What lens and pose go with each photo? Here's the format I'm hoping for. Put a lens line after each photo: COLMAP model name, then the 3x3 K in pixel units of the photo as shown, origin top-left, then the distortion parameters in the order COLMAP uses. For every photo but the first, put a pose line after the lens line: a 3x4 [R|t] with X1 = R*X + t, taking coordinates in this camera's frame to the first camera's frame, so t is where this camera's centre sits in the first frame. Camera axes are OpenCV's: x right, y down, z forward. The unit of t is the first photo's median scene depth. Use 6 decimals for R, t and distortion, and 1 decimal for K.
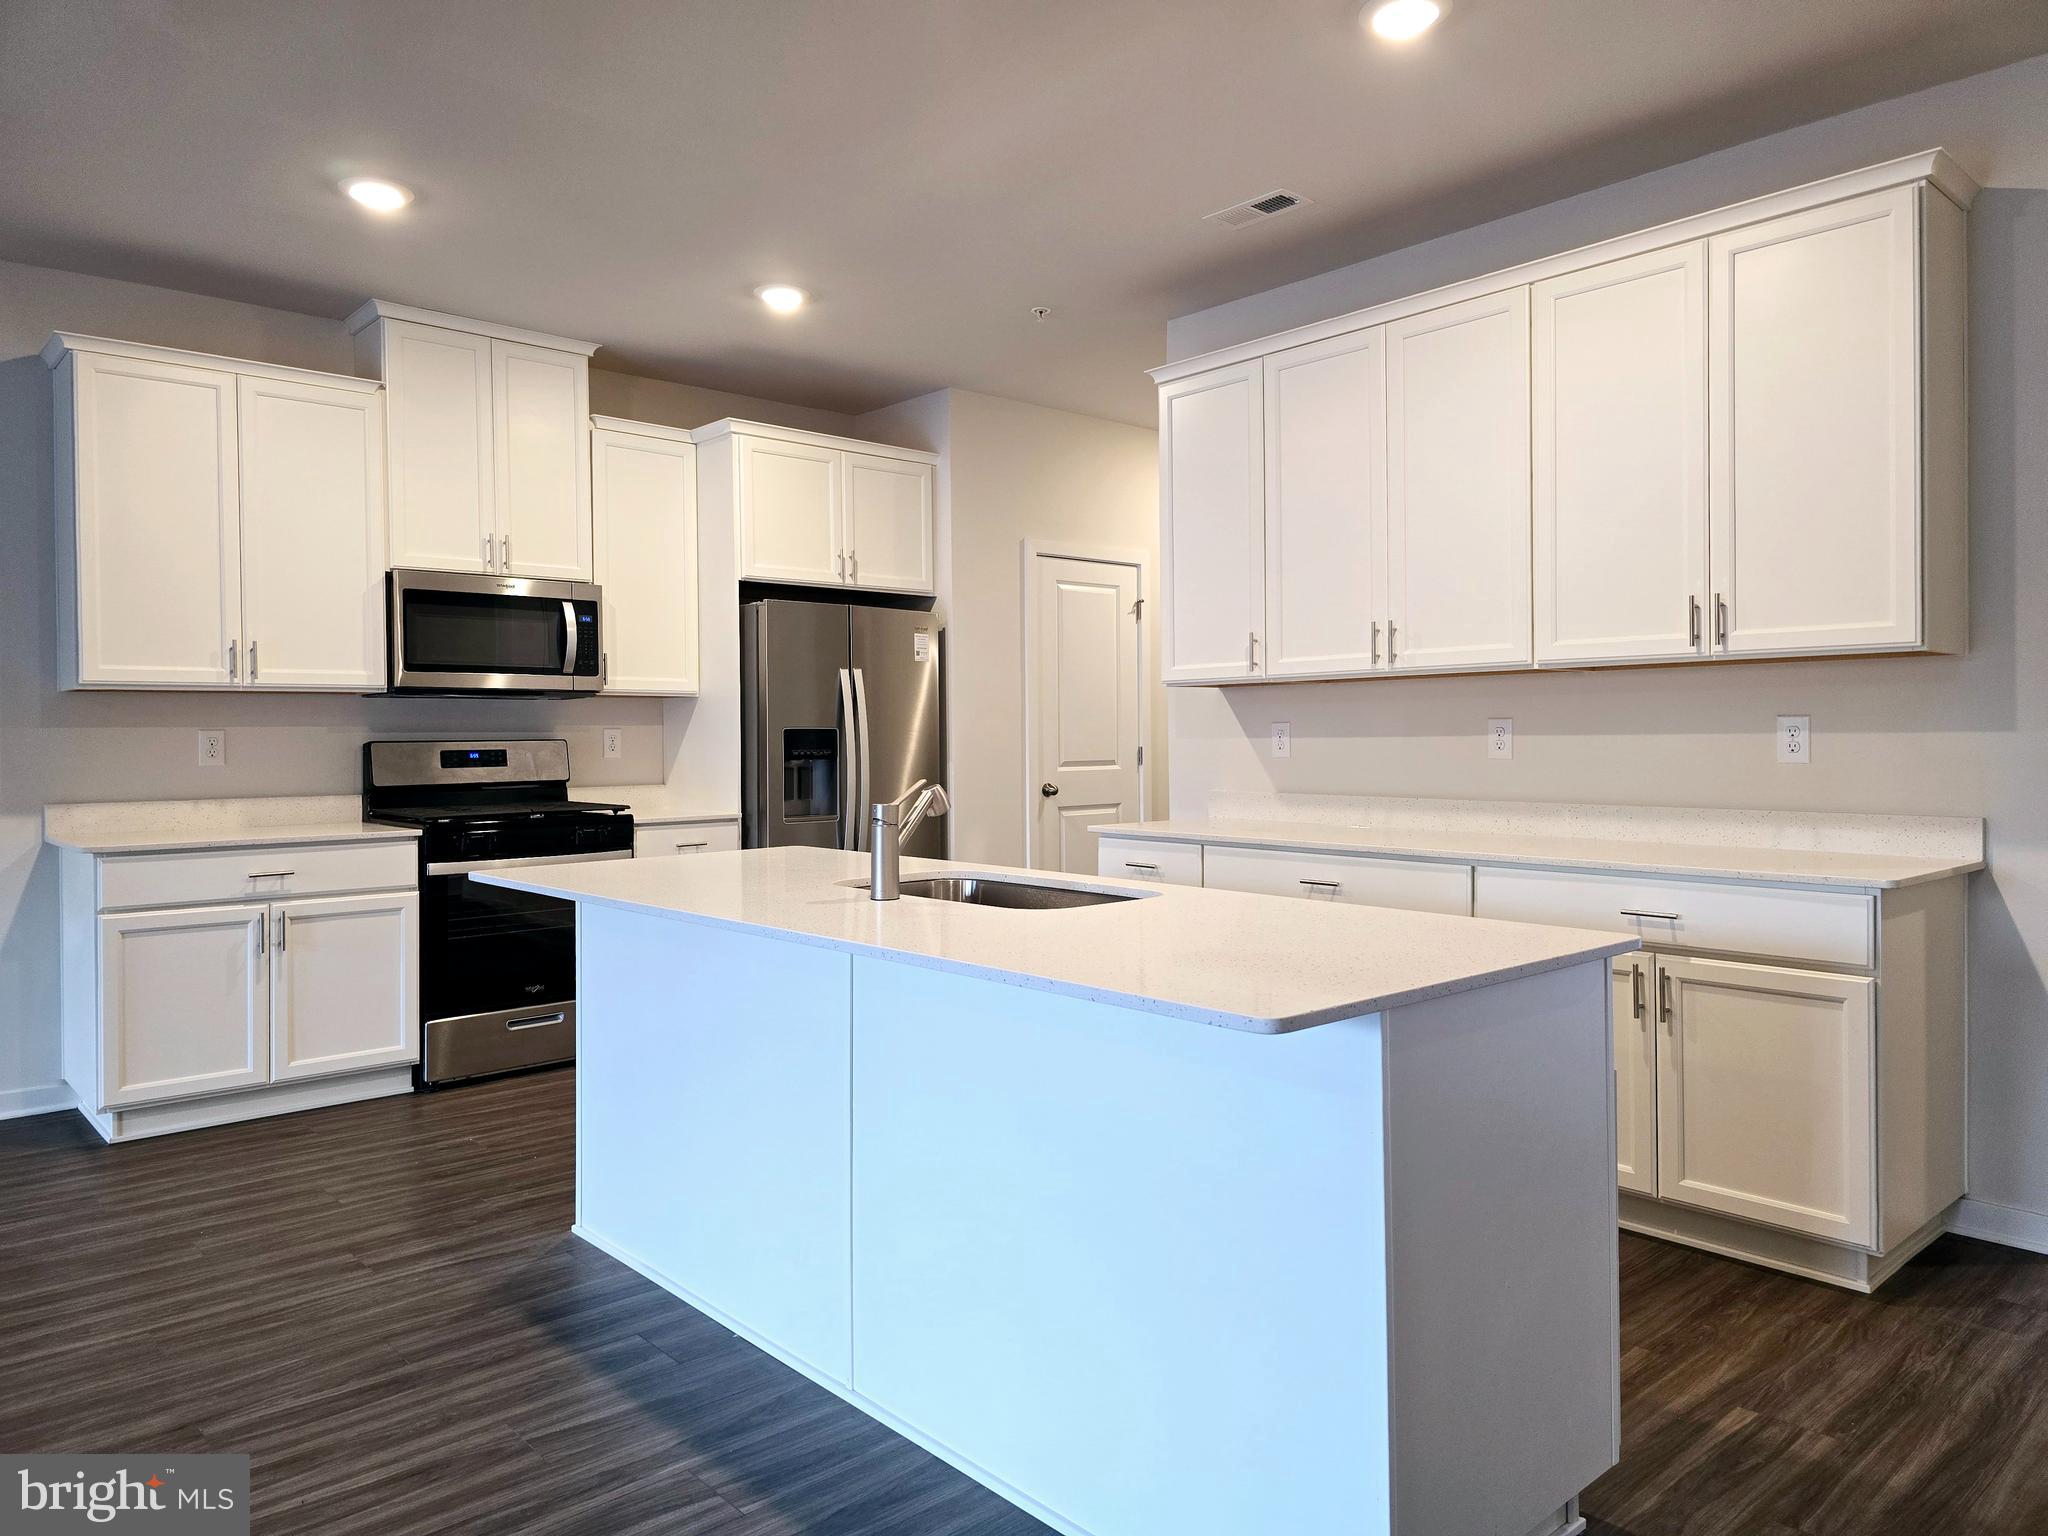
lens RADIAL K [[1346.6, 0, 1016.2], [0, 1346.6, 749.6], [0, 0, 1]] dist [0.002687, 0.000338]
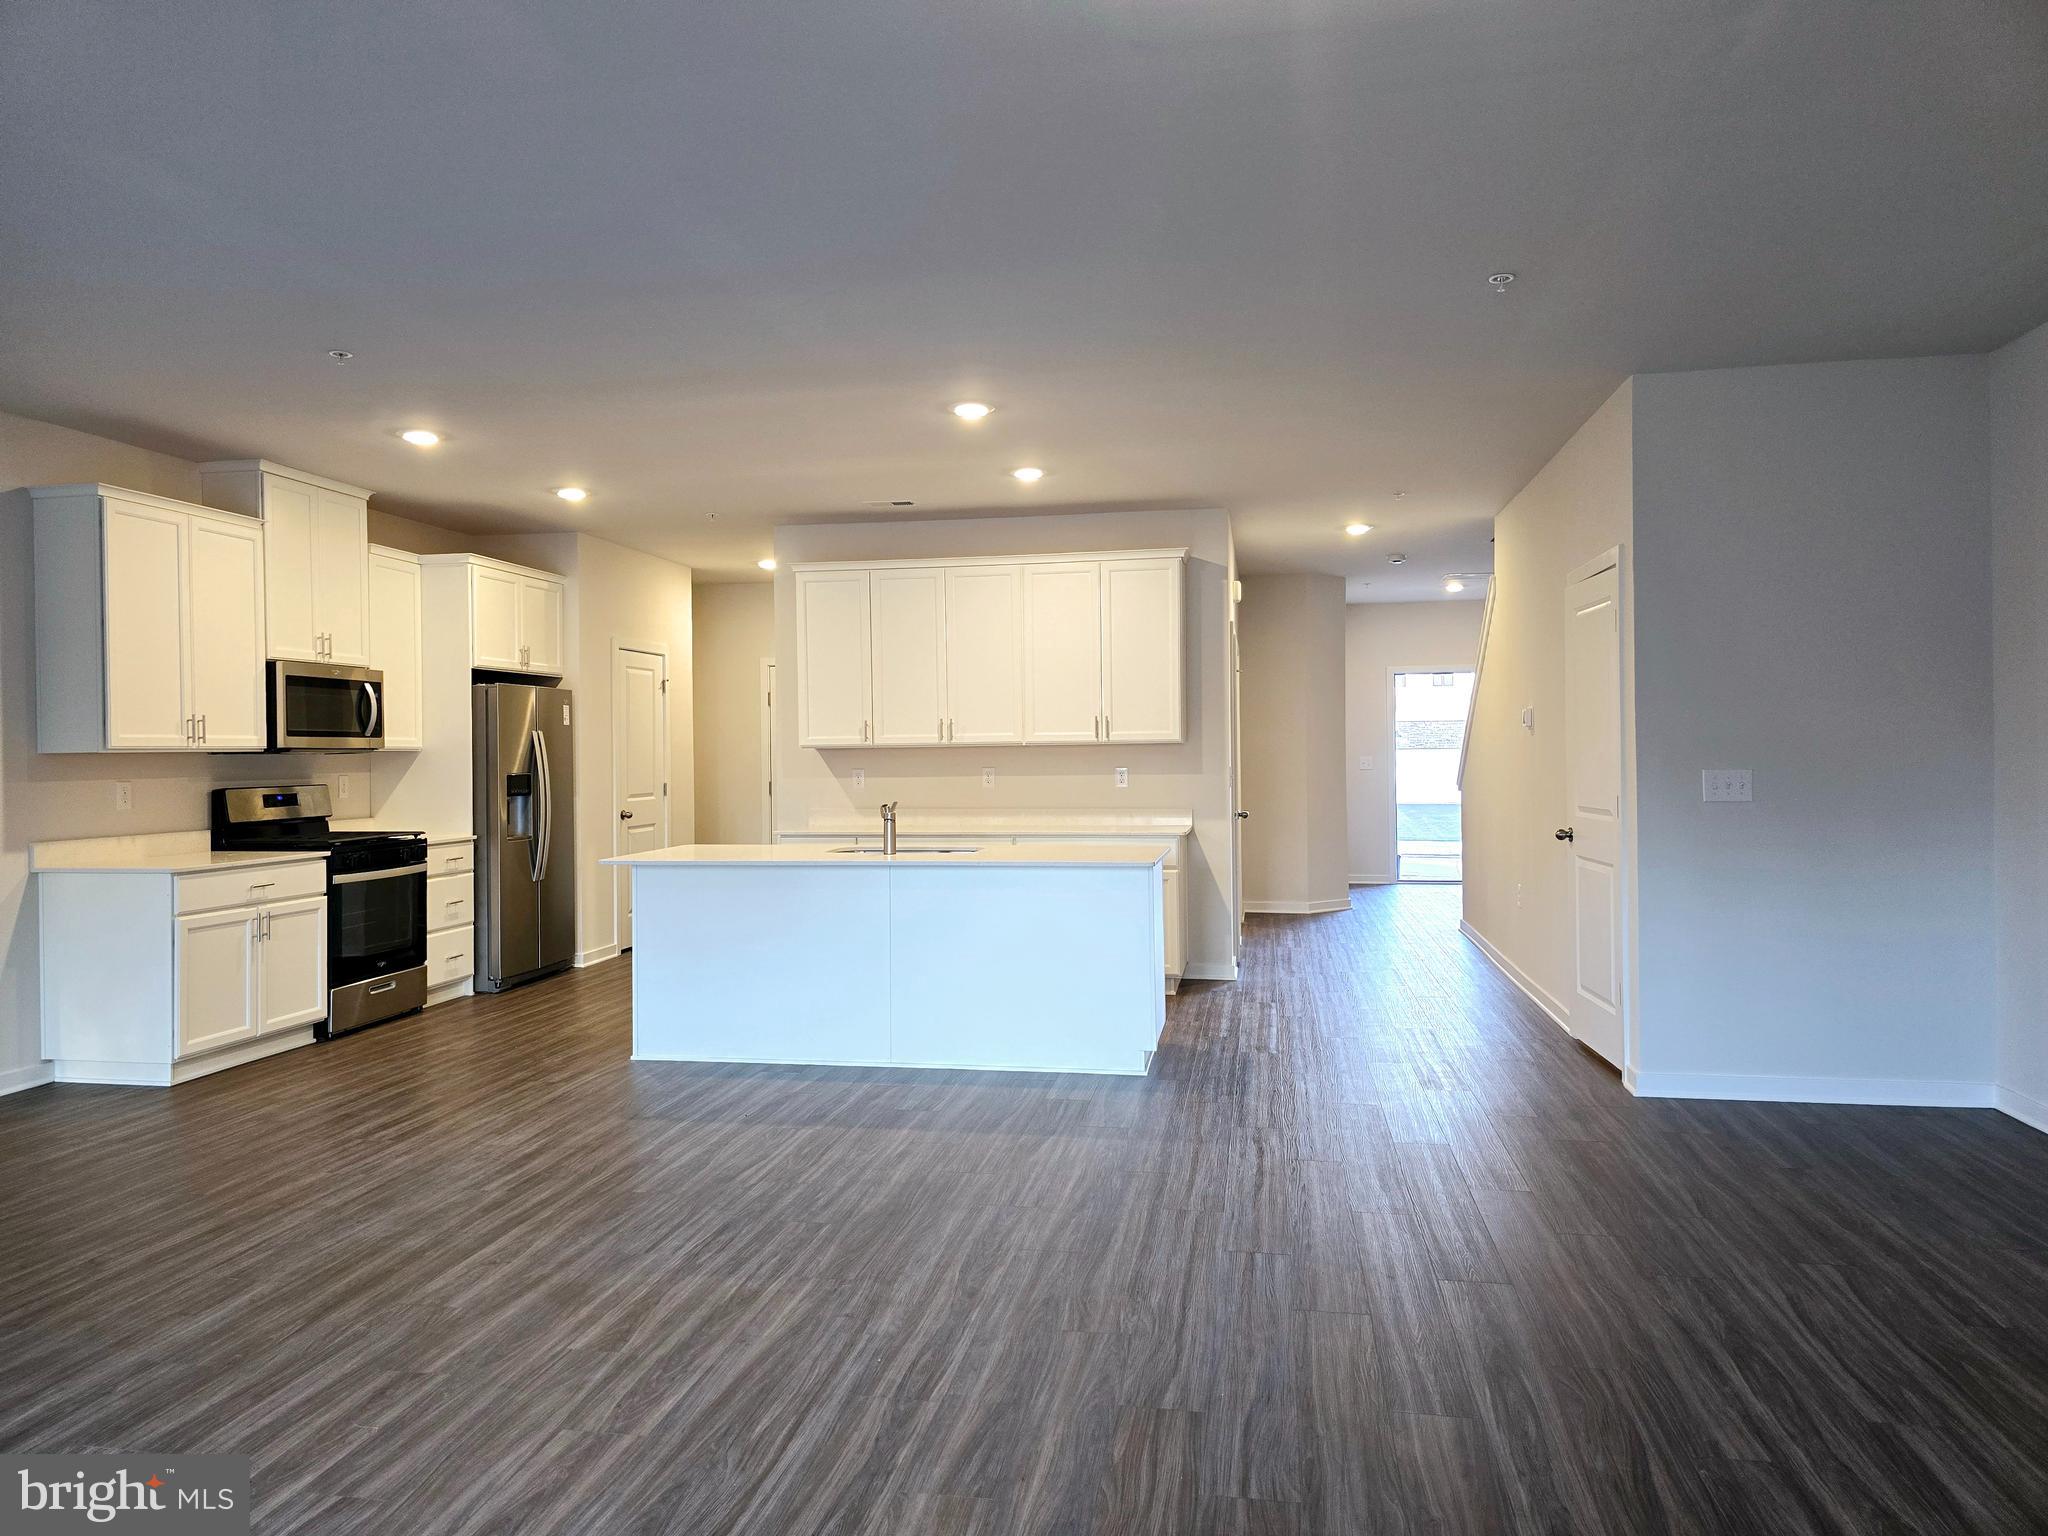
lens RADIAL K [[1346.6, 0, 1029.1], [0, 1346.6, 766.9], [0, 0, 1]] dist [0.002687, 0.000338]
pose [[0.795439, -0.006516, 0.605999, -0.680224], [0.011358, 0.999927, -0.004157, -0.013176], [-0.605927, 0.010189, 0.795455, -0.524334]]
